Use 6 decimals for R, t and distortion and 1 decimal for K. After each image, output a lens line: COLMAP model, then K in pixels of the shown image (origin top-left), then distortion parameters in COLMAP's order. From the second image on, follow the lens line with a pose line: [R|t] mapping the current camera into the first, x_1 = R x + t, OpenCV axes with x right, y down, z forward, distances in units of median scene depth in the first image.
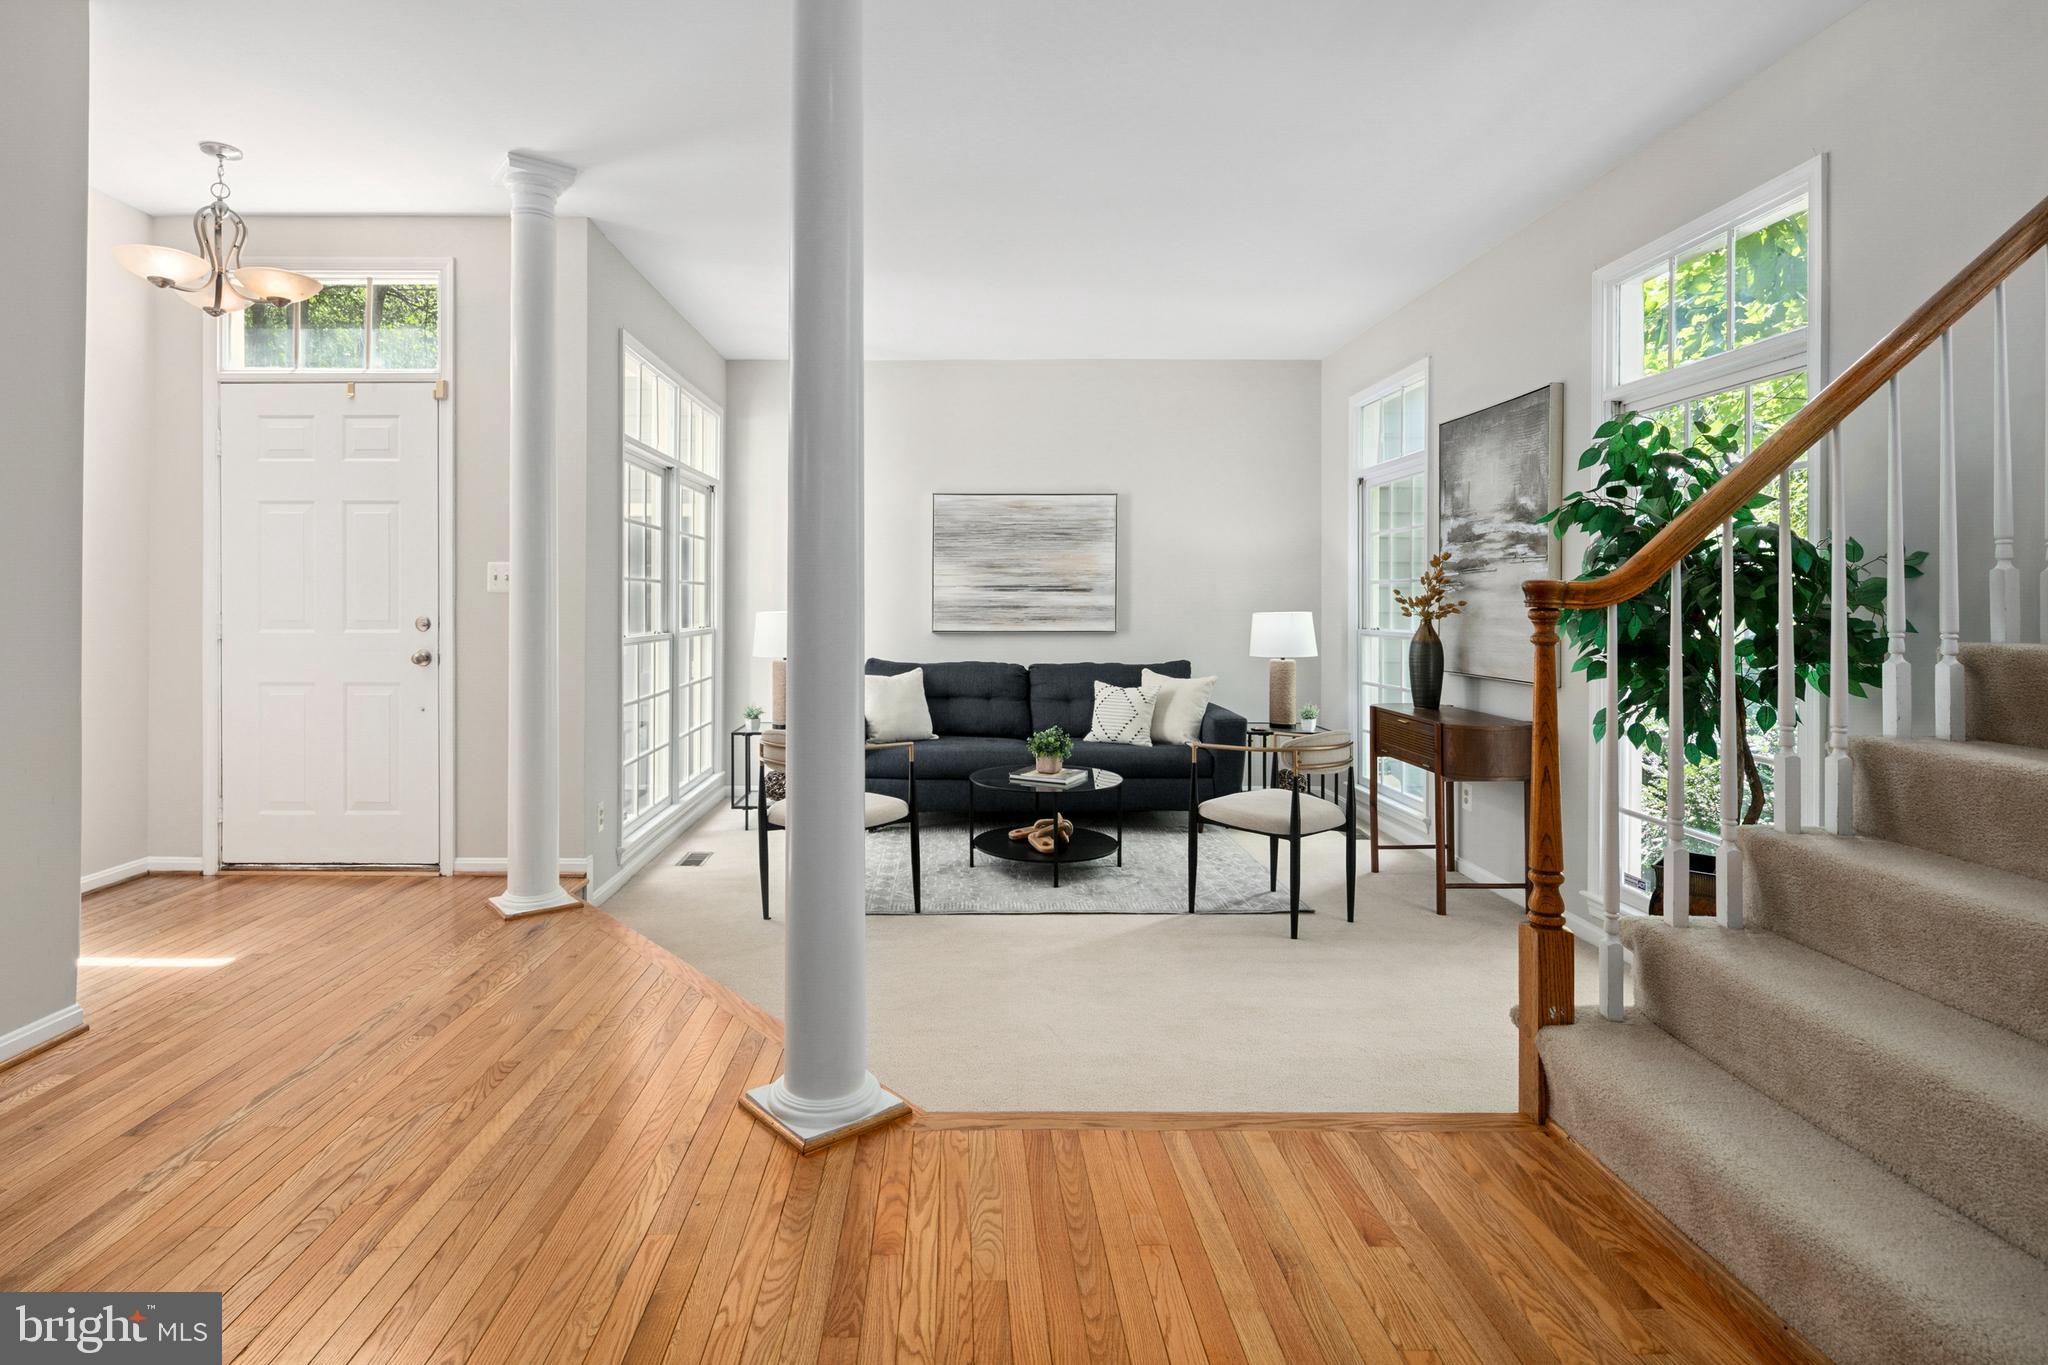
lens RADIAL K [[1007.1, 0, 937.8], [0, 1007.1, 603.6], [0, 0, 1]] dist [0.002807, -0.002423]
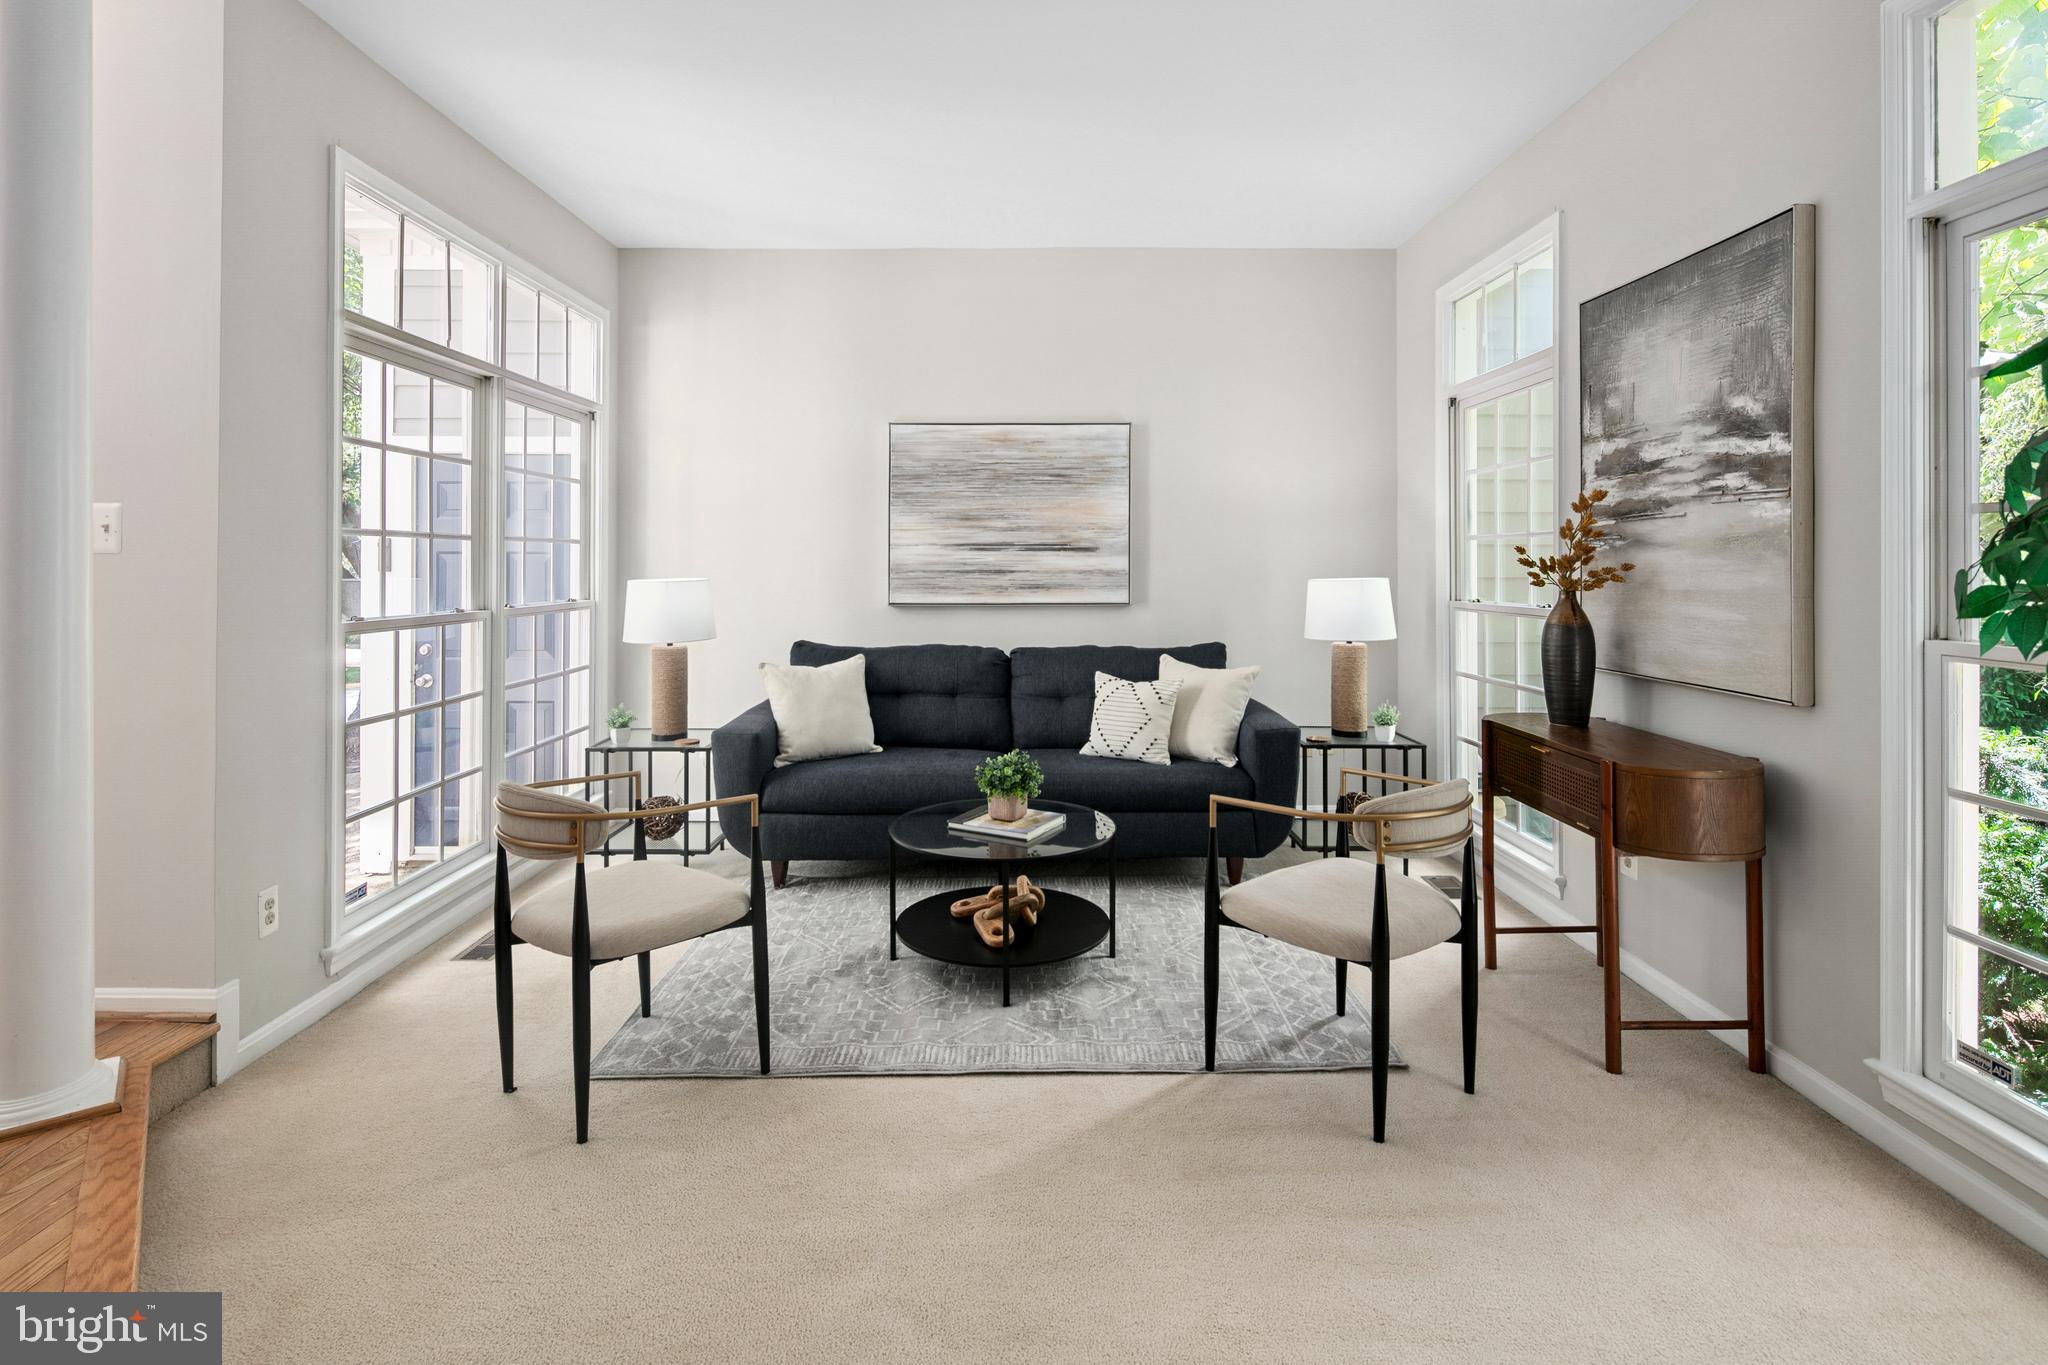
lens RADIAL K [[1007.1, 0, 1003.4], [0, 1007.1, 559.3], [0, 0, 1]] dist [0.002807, -0.002423]
pose [[0.999971, -0.002133, 0.007314, 0.092033], [0.002175, 0.999981, -0.005780, -0.001839], [-0.007302, 0.005796, 0.999957, 0.289266]]
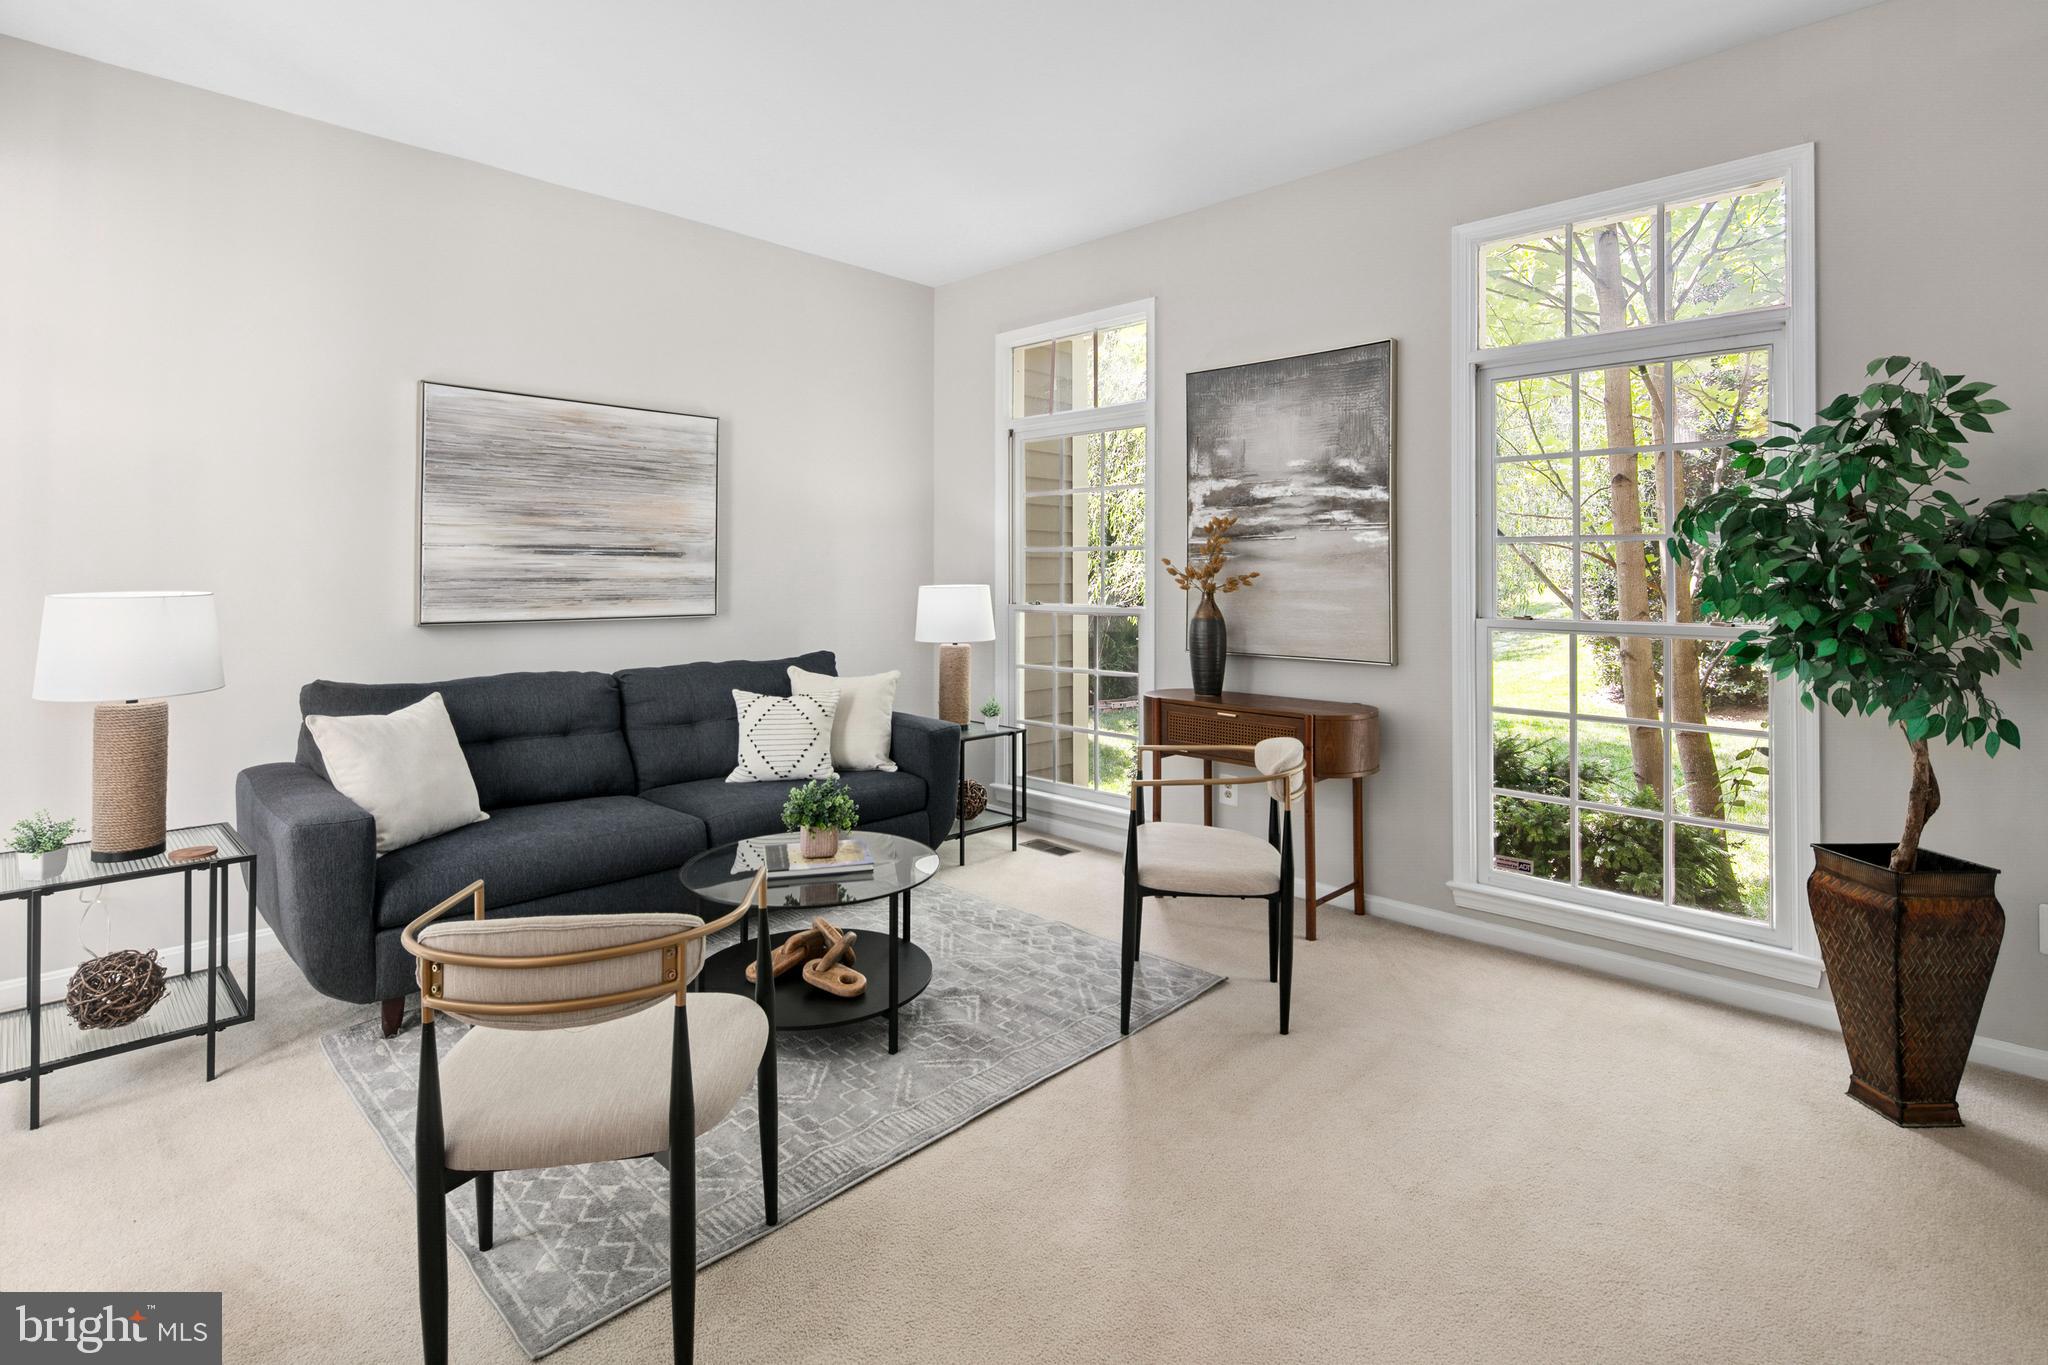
lens RADIAL K [[1007.1, 0, 1024.7], [0, 1007.1, 556.6], [0, 0, 1]] dist [0.002807, -0.002423]
pose [[0.691336, 0.011820, 0.722437, -0.217299], [-0.000325, 0.999871, -0.016048, -0.001377], [-0.722533, 0.010860, 0.691251, 0.438922]]
